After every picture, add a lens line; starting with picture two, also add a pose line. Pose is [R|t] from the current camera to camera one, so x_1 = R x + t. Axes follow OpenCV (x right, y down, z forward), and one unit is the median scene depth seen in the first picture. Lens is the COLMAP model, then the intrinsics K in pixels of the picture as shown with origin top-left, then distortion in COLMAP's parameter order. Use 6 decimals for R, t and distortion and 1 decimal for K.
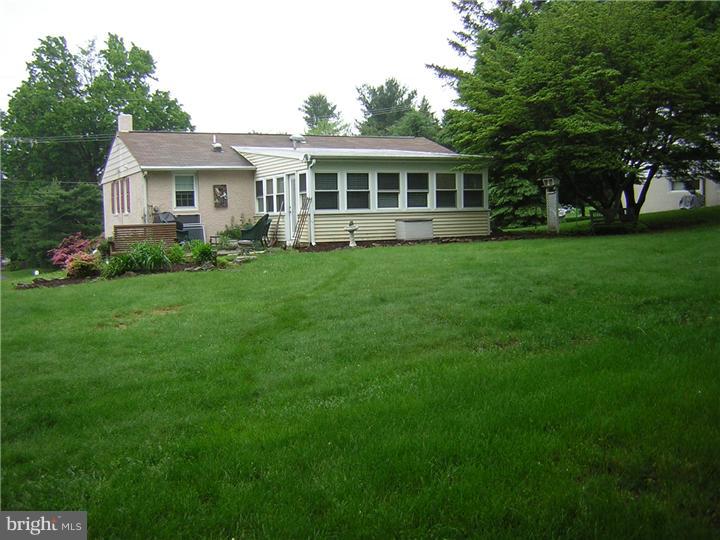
lens RADIAL K [[809.2, 0, 357.7], [0, 809.2, 274.6], [0, 0, 1]] dist [-0.113239, 0.032405]
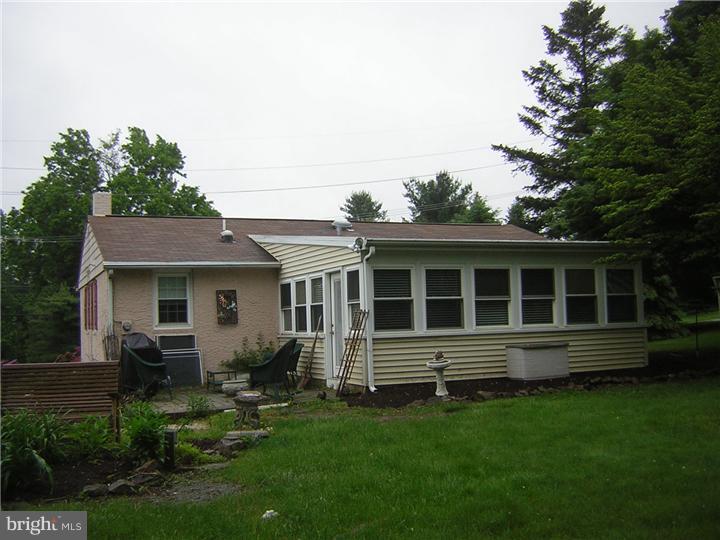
lens RADIAL K [[809.2, 0, 357.7], [0, 809.2, 274.6], [0, 0, 1]] dist [-0.113239, 0.032405]
pose [[0.998709, -0.008808, -0.050028, -0.029564], [0.002256, 0.991572, -0.129536, -0.037542], [0.050747, 0.129256, 0.990312, 0.343146]]
